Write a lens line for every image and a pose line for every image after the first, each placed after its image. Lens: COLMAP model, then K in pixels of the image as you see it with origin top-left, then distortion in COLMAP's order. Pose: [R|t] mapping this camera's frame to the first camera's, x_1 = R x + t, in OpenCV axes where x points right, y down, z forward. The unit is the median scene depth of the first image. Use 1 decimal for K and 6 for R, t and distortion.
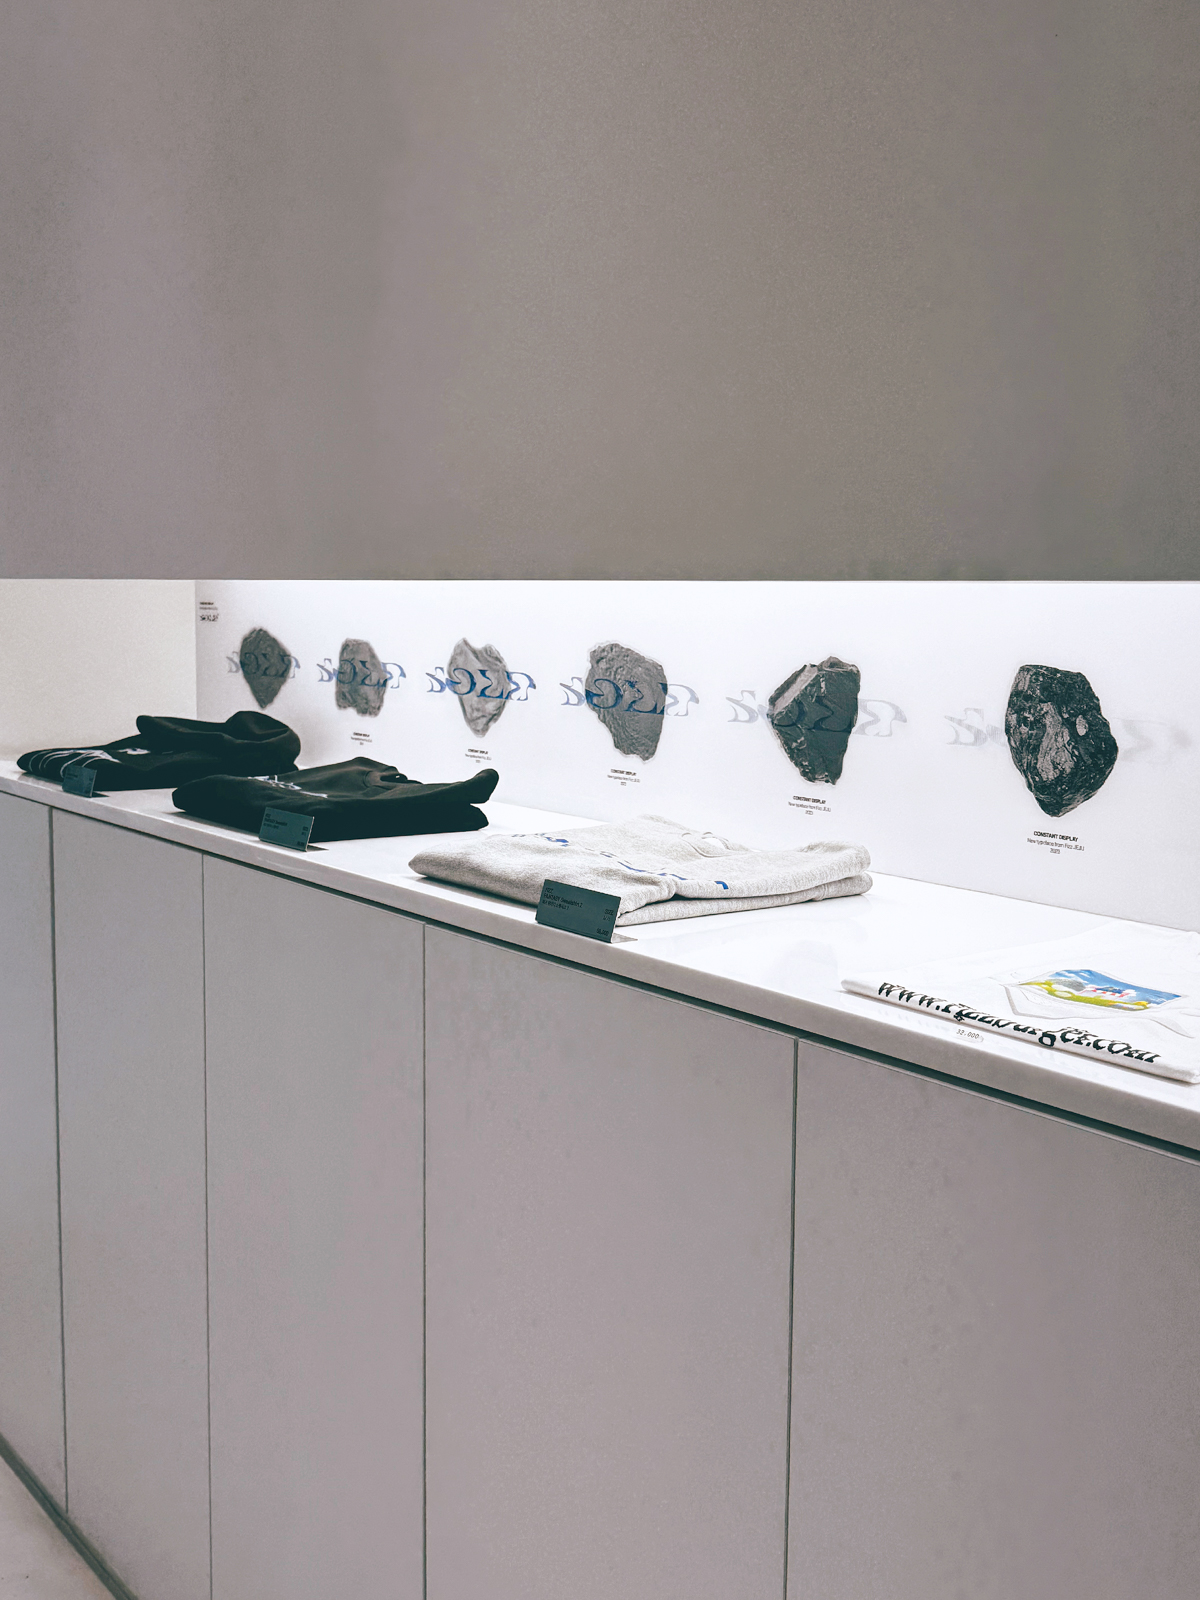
lens RADIAL K [[1732.3, 0, 600.0], [0, 1732.3, 800.0], [0, 0, 1]] dist [-0.008133, -0.001344]
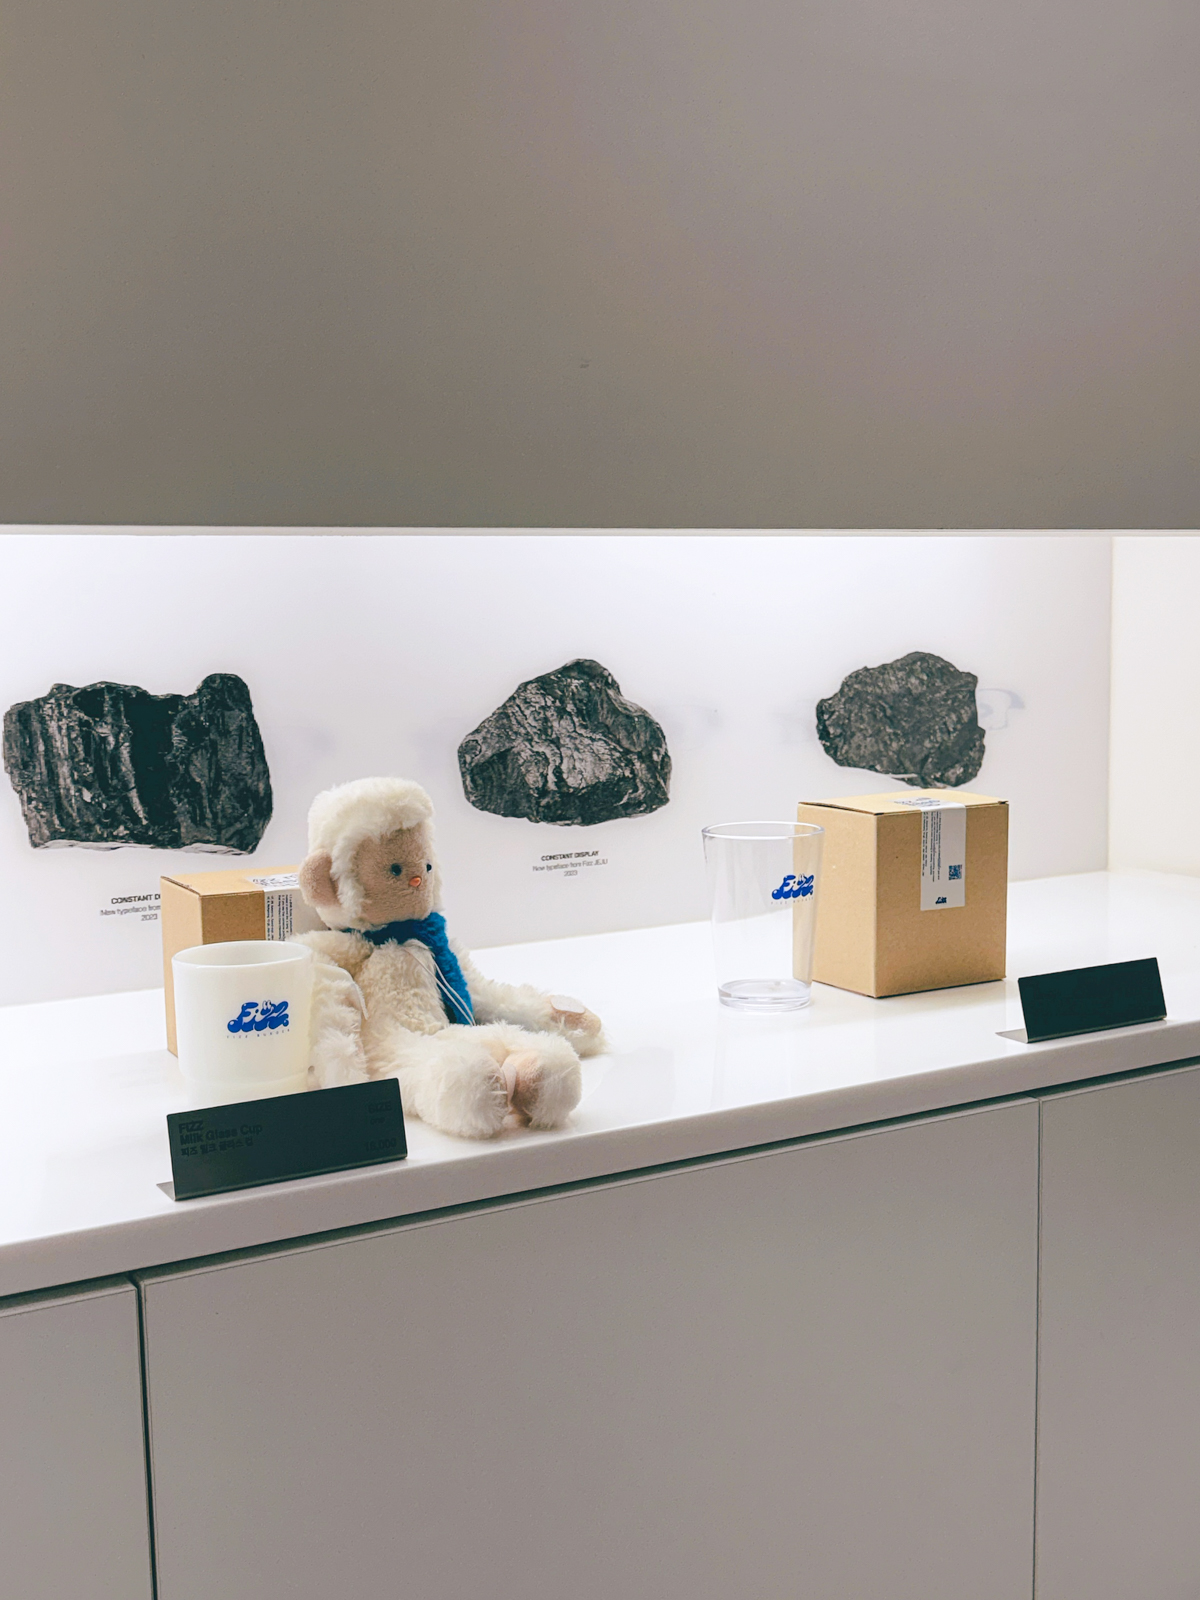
lens RADIAL K [[1732.3, 0, 600.0], [0, 1732.3, 800.0], [0, 0, 1]] dist [-0.008133, -0.001344]
pose [[0.131077, -0.130015, 0.982810, -0.600412], [0.137099, 0.984215, 0.111917, -0.104451], [-0.981847, 0.120072, 0.146832, 0.876977]]
